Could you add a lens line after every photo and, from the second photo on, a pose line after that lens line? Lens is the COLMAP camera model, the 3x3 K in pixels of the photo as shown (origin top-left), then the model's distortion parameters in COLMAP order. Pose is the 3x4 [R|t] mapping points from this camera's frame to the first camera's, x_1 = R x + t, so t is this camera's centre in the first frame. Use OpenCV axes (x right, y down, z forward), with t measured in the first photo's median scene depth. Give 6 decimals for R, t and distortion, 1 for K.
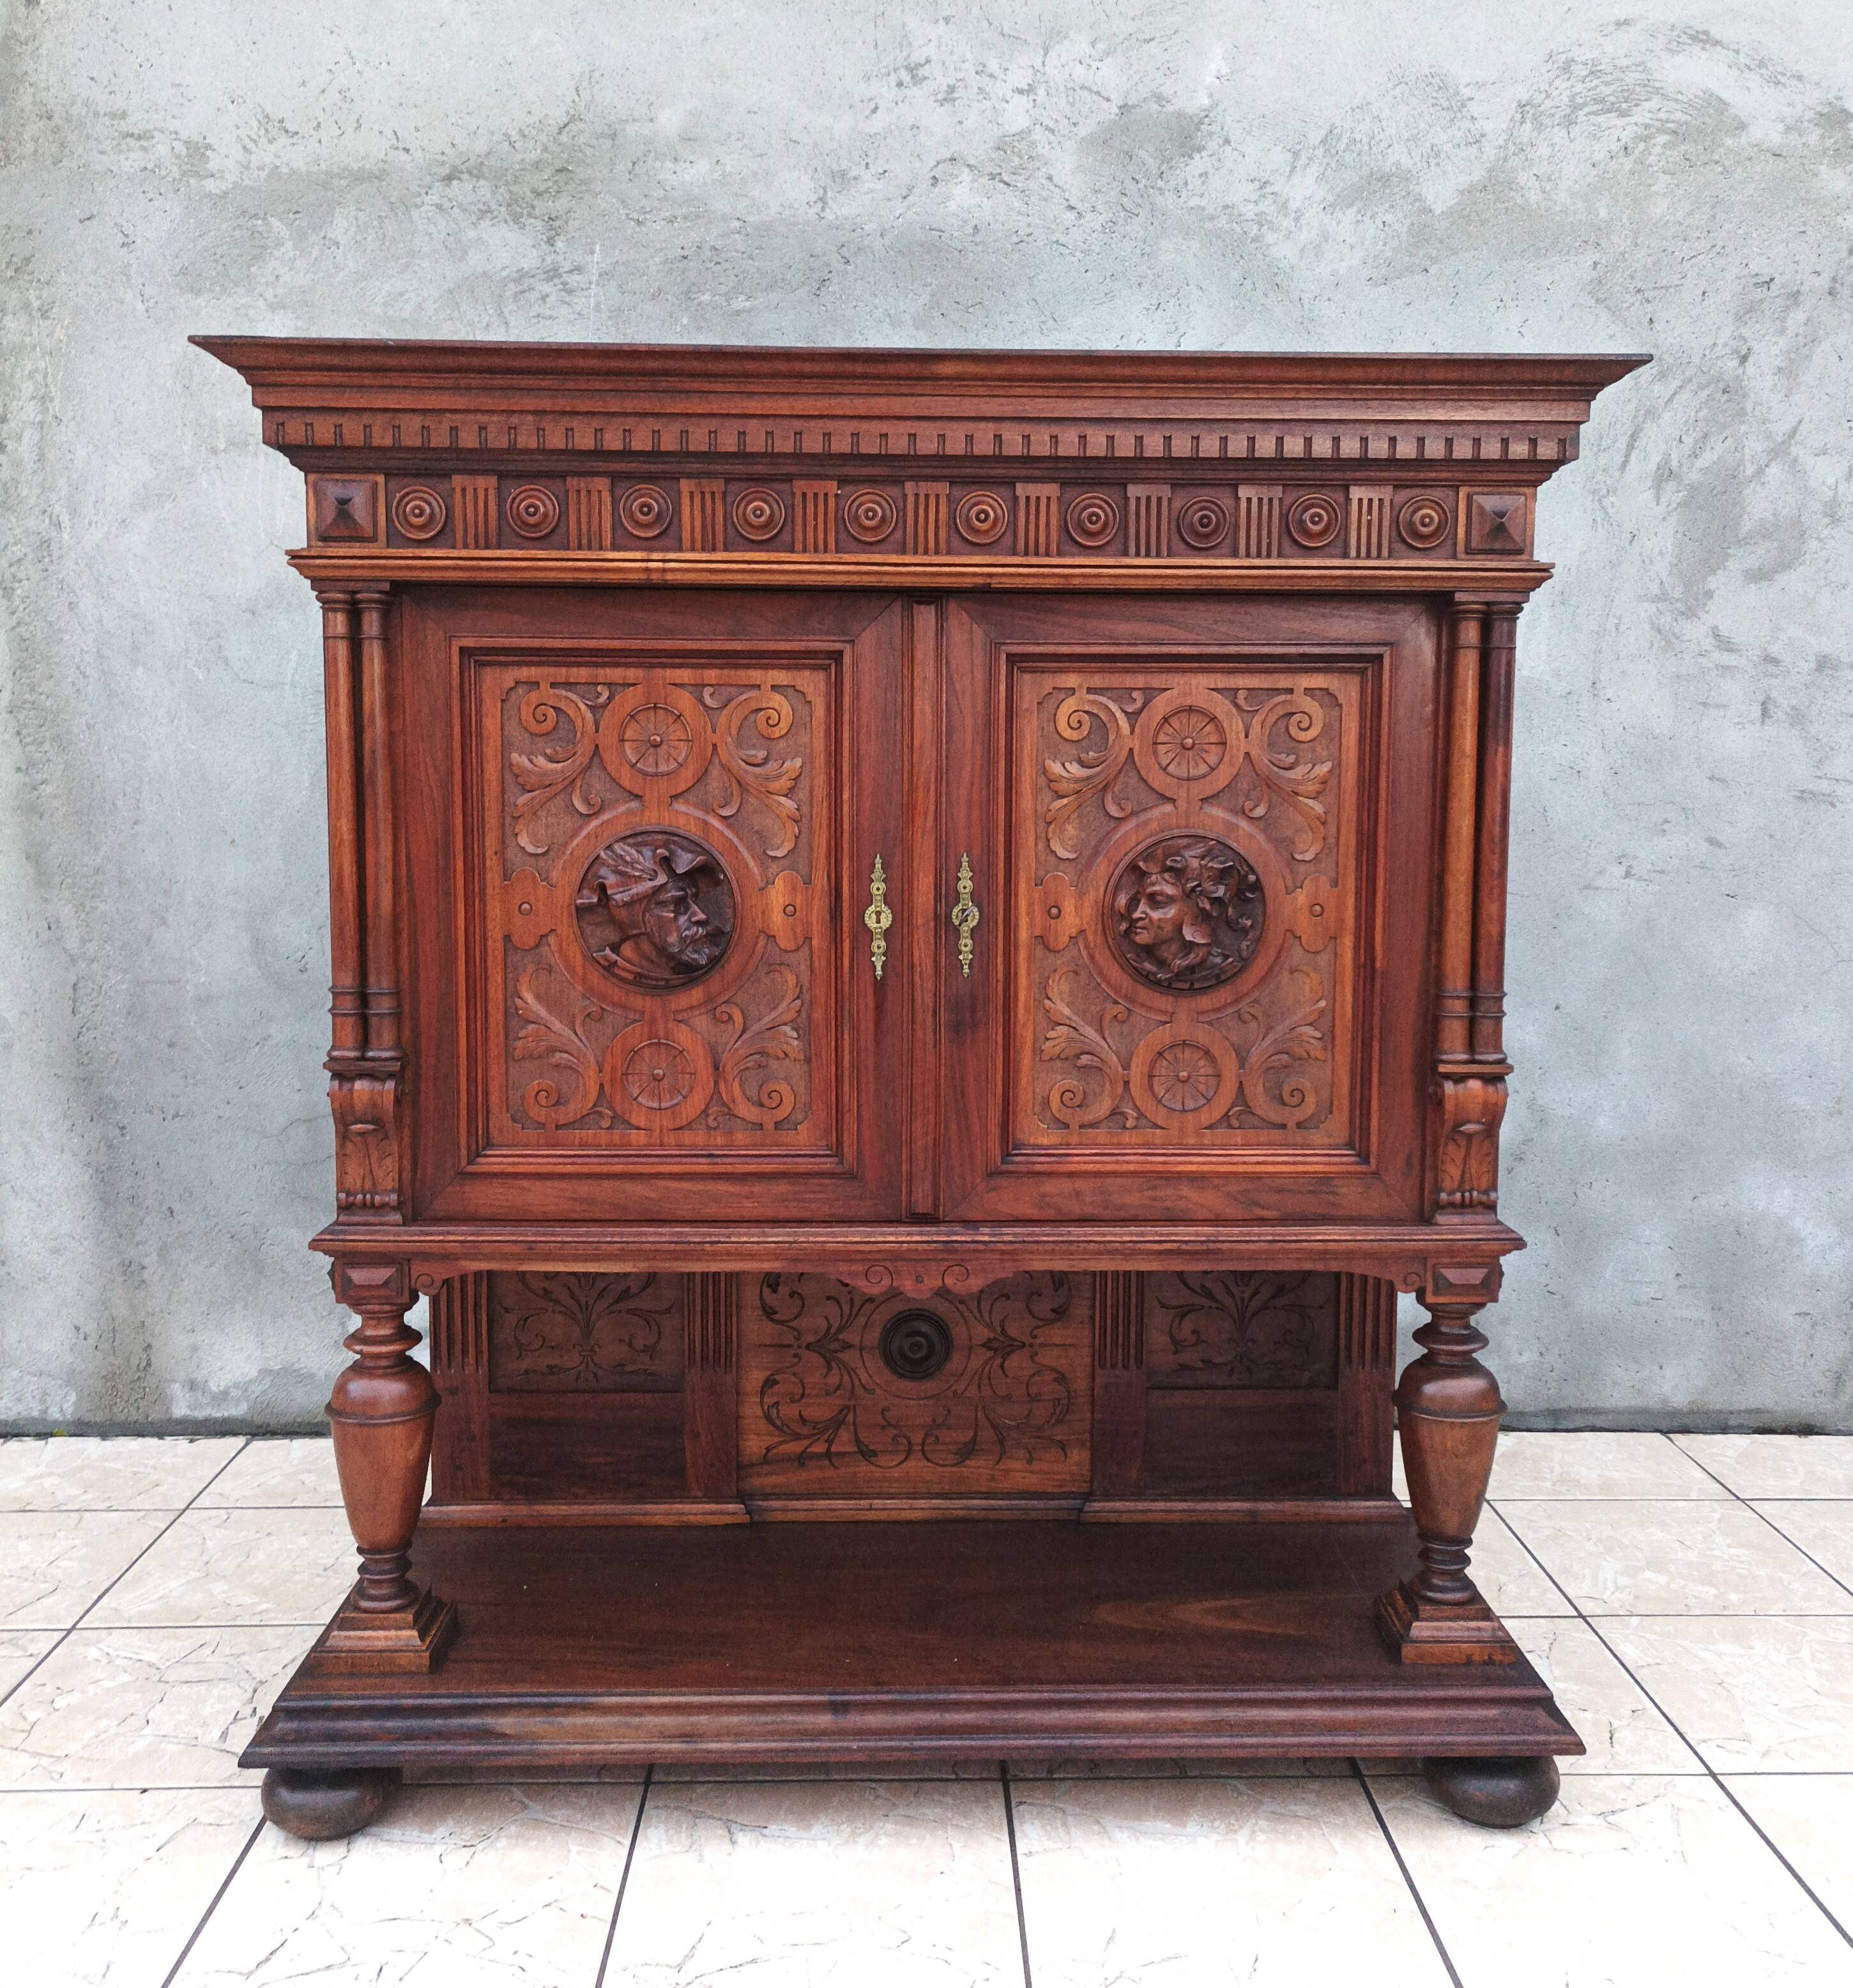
lens RADIAL K [[1863.4, 0, 935.4], [0, 1863.4, 975.0], [0, 0, 1]] dist [0.073726, -0.088065]
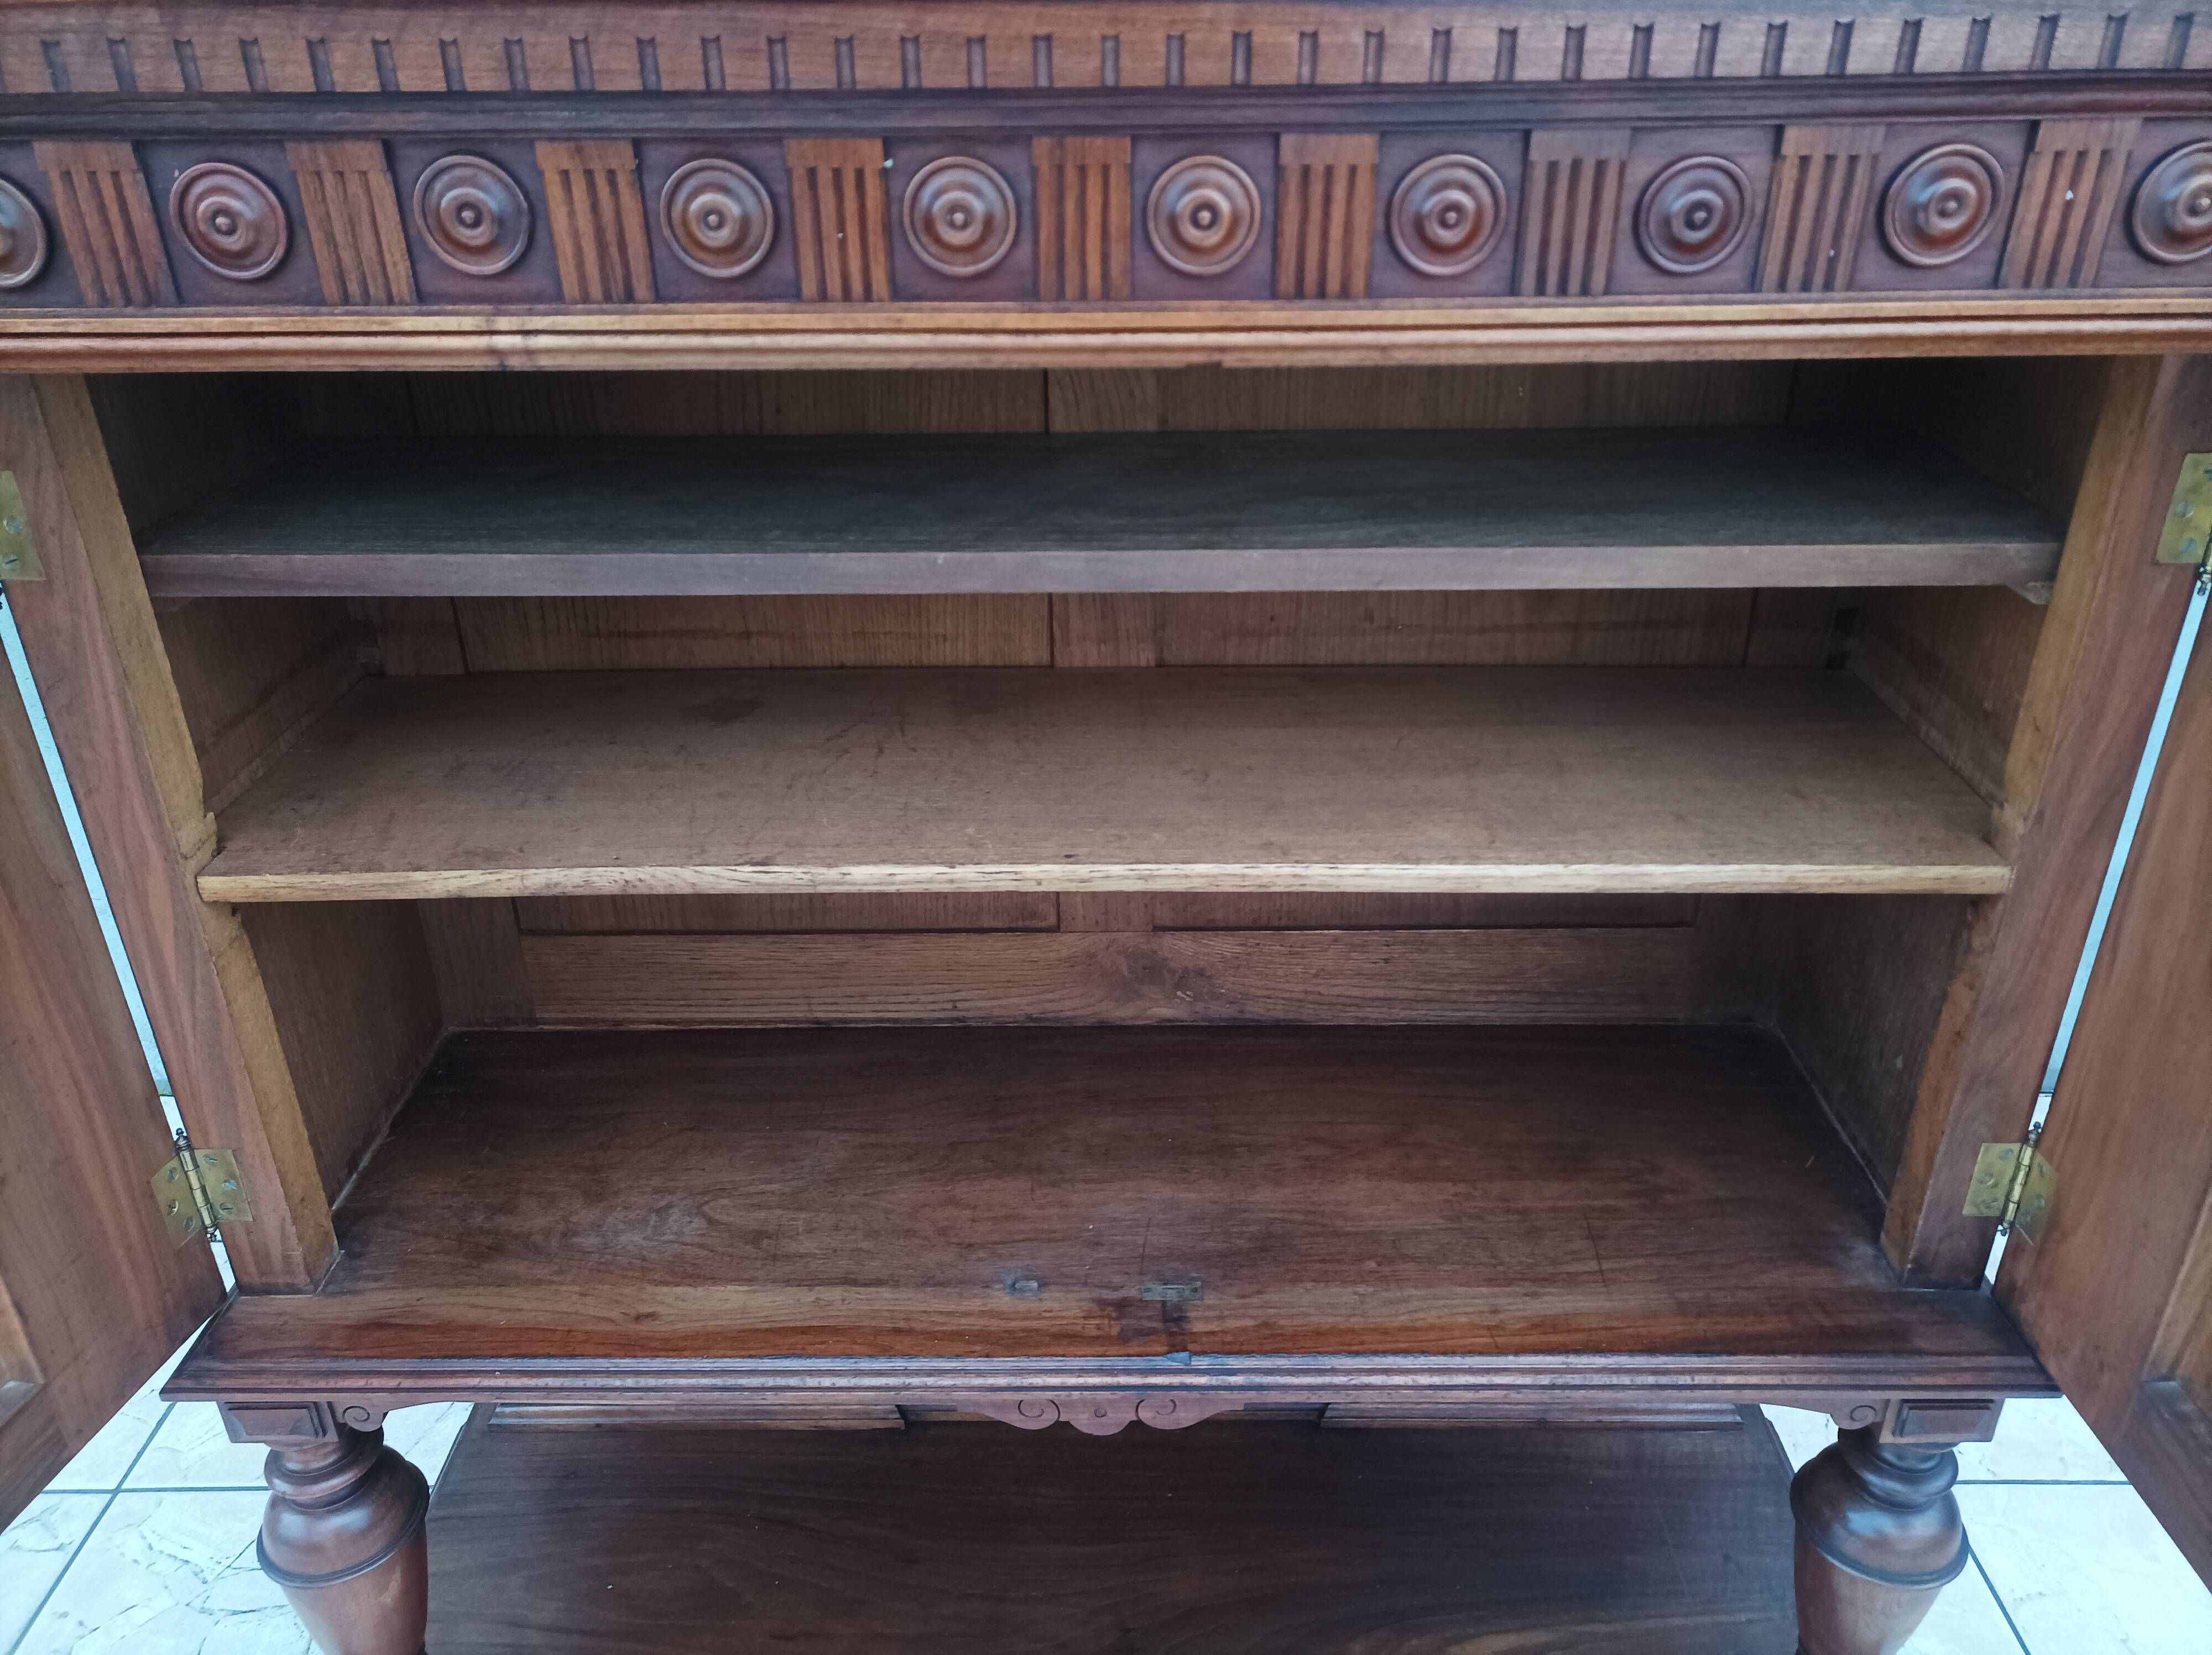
lens RADIAL K [[1628.0, 0, 1106.0], [0, 1628.0, 827.5], [0, 0, 1]] dist [0.031792, -0.013291]
pose [[0.999377, -0.001831, -0.035250, 0.013979], [0.014738, 0.929088, 0.369566, -0.241605], [0.032073, -0.369855, 0.928536, 0.546602]]
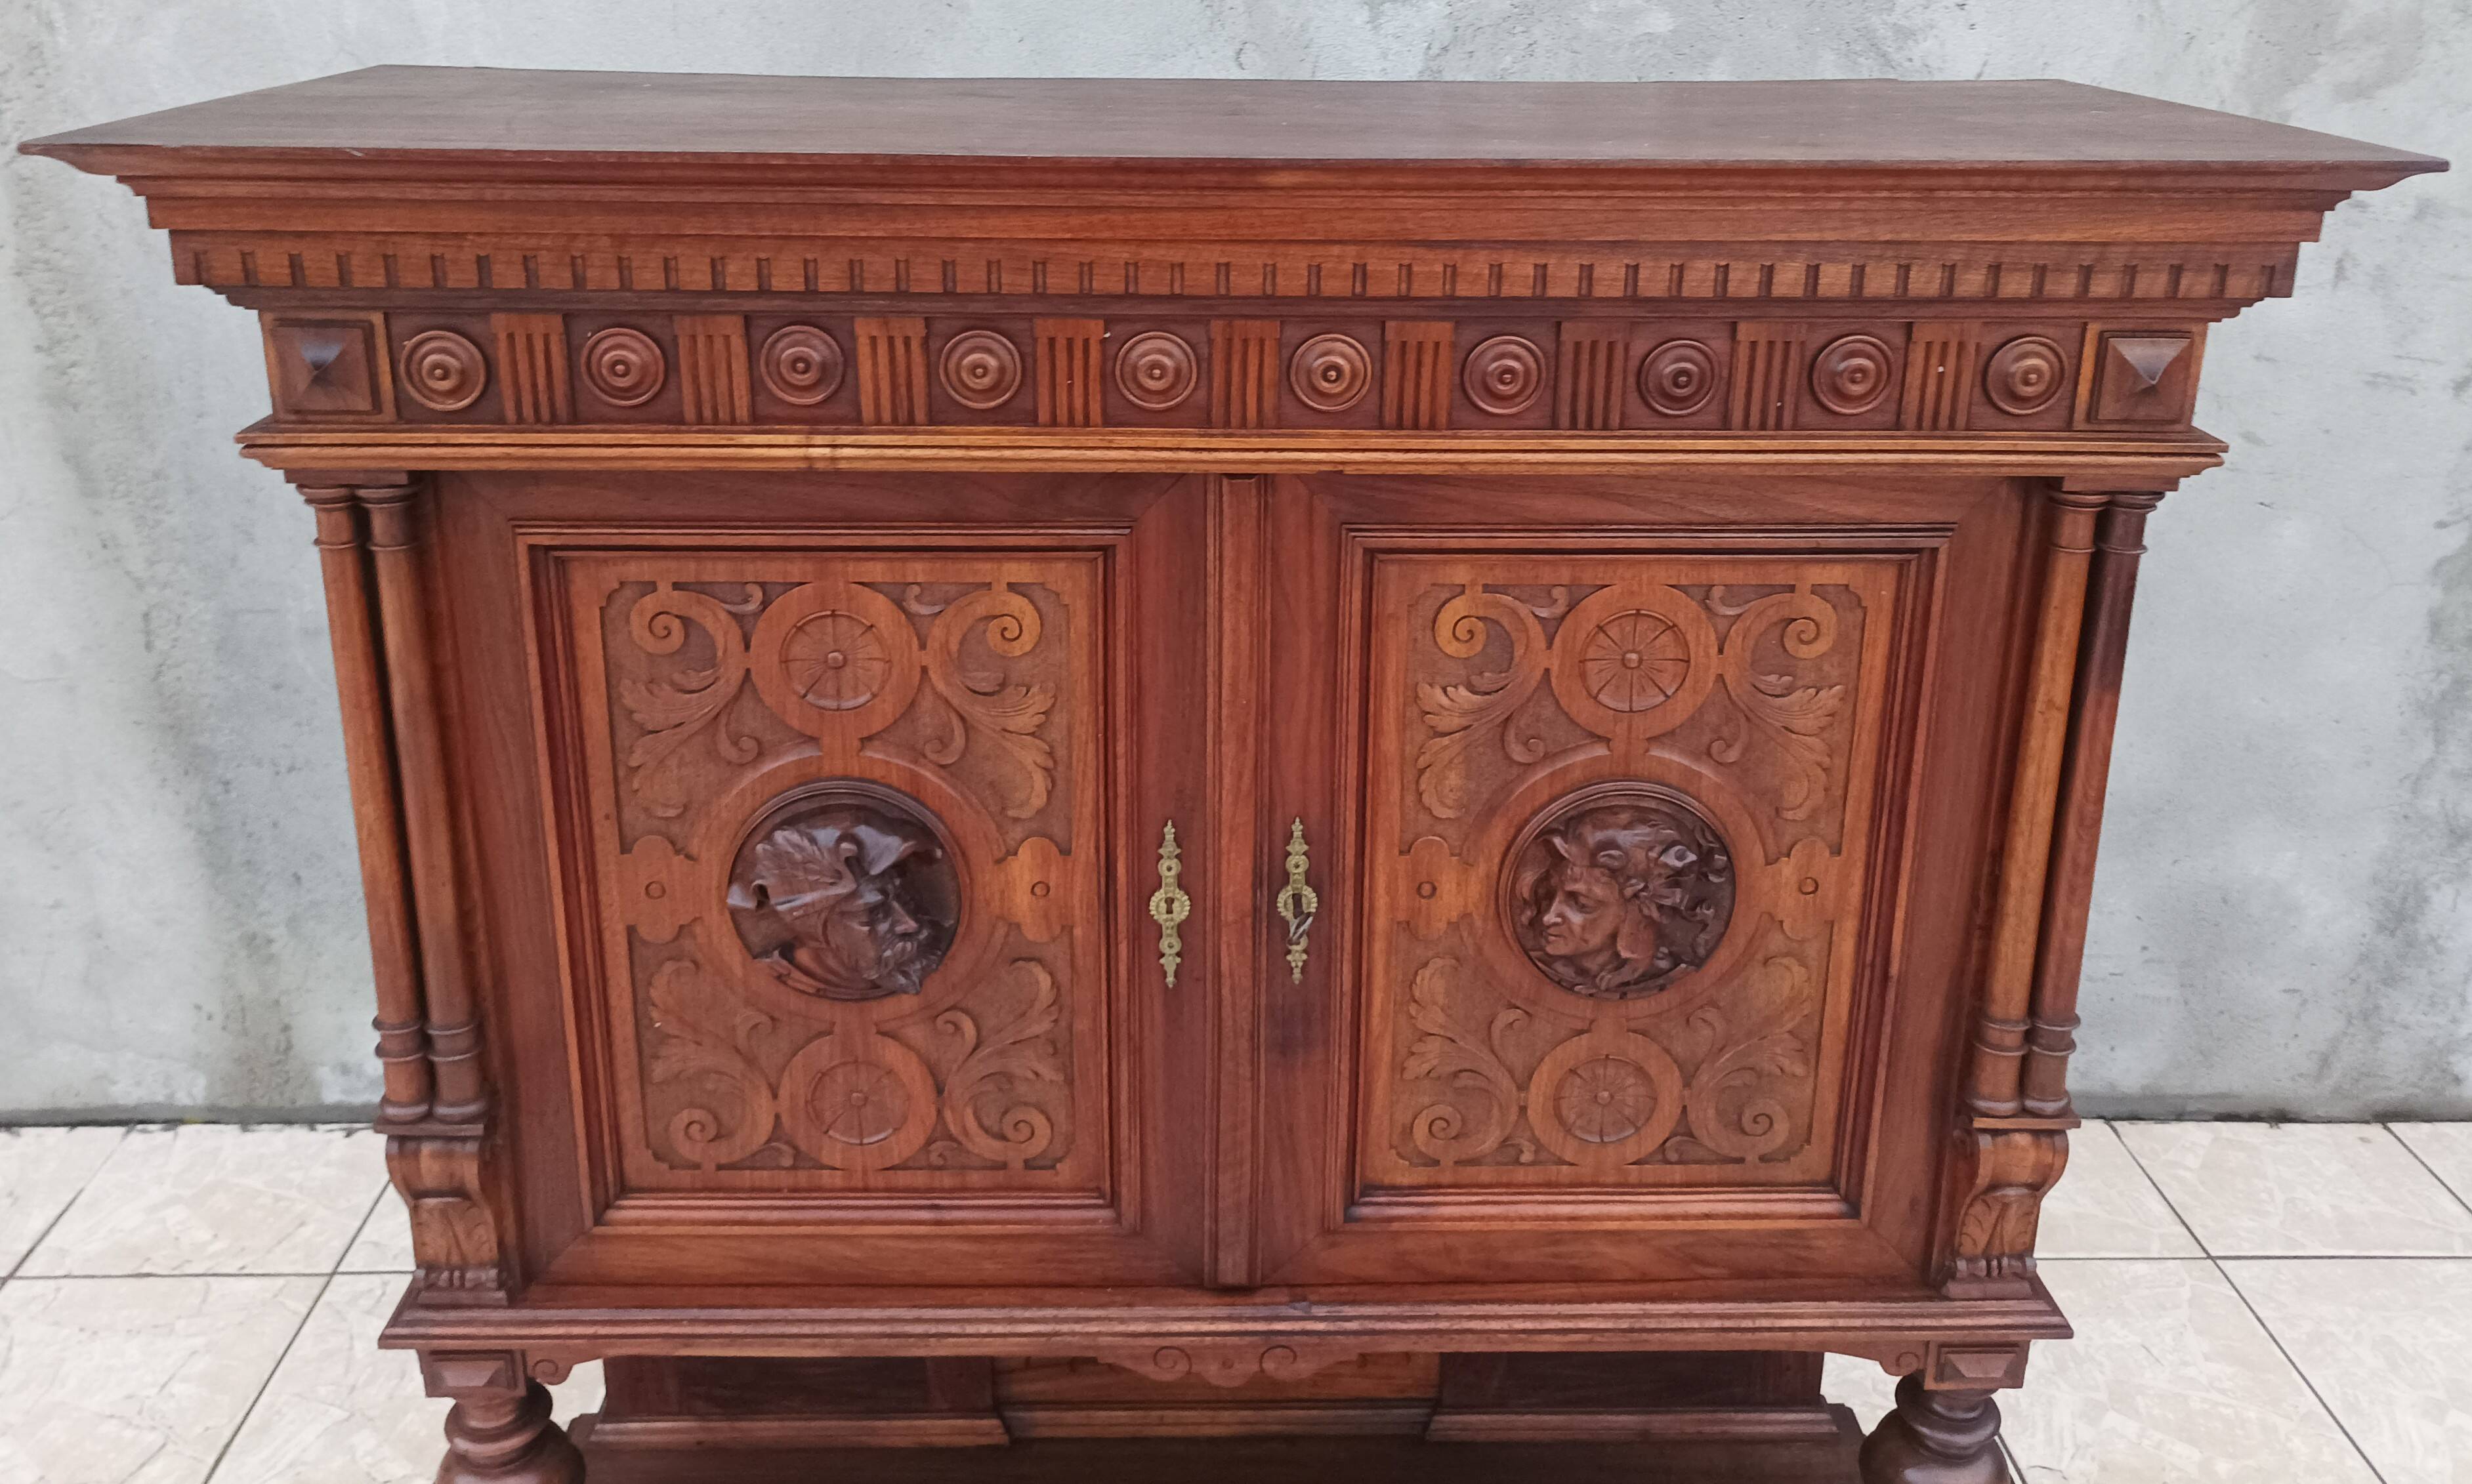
lens RADIAL K [[1938.1, 0, 1220.4], [0, 1938.1, 512.3], [0, 0, 1]] dist [0.031631, -0.016780]
pose [[0.999995, 0.002795, -0.001636, -0.011250], [-0.002407, 0.979358, 0.202121, -0.315145], [0.002167, -0.202116, 0.979359, 0.328897]]
